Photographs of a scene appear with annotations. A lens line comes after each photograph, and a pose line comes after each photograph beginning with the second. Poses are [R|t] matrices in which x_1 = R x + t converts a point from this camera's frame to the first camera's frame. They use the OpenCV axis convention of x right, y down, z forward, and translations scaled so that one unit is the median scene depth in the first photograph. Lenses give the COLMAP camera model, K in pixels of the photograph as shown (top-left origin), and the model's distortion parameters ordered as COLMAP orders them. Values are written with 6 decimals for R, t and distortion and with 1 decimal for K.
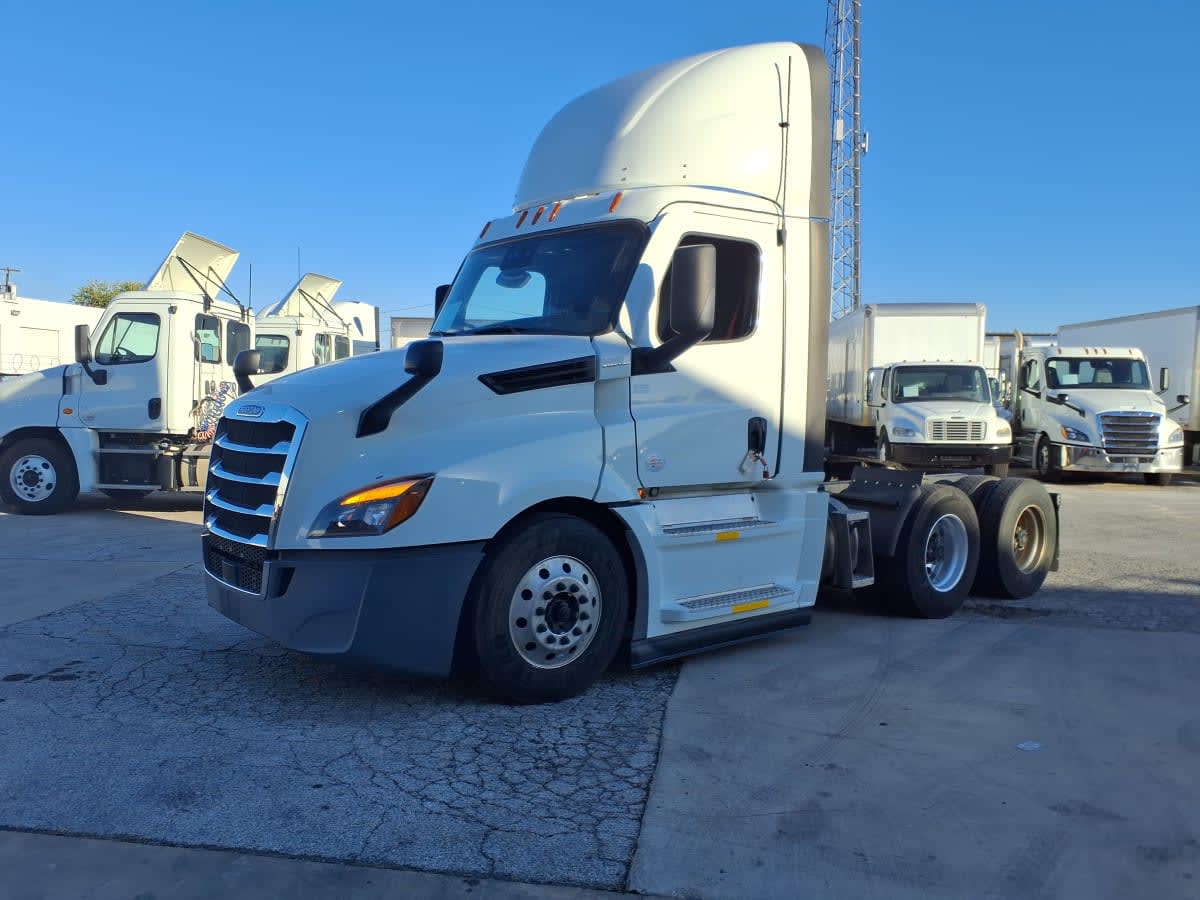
lens RADIAL K [[1045.0, 0, 608.8], [0, 1045.0, 476.6], [0, 0, 1]] dist [0.038872, -0.034353]
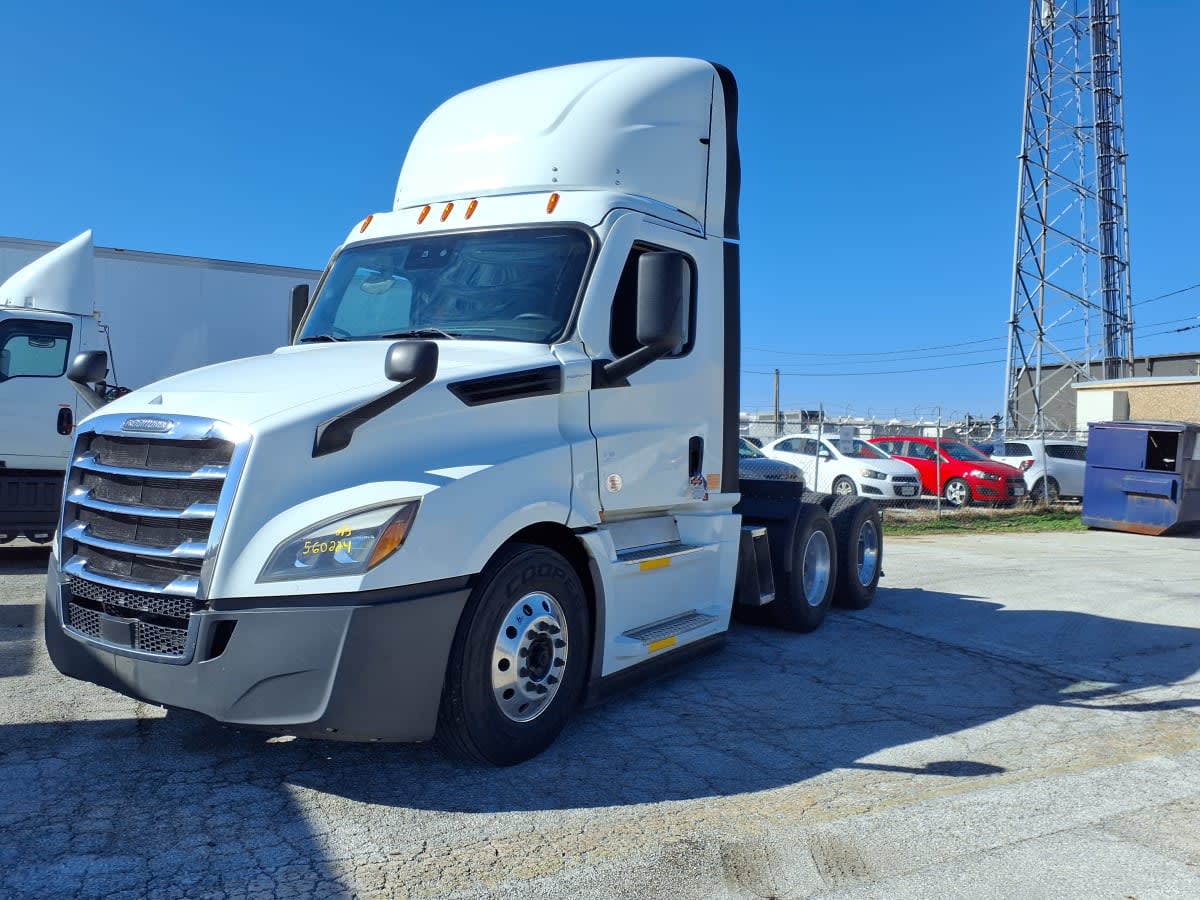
lens RADIAL K [[1045.0, 0, 602.4], [0, 1045.0, 442.2], [0, 0, 1]] dist [0.038872, -0.034353]
pose [[0.936398, 0.003645, 0.350920, -0.299146], [0.015997, 0.998463, -0.053059, -0.001284], [-0.350574, 0.055298, 0.934901, 0.140840]]
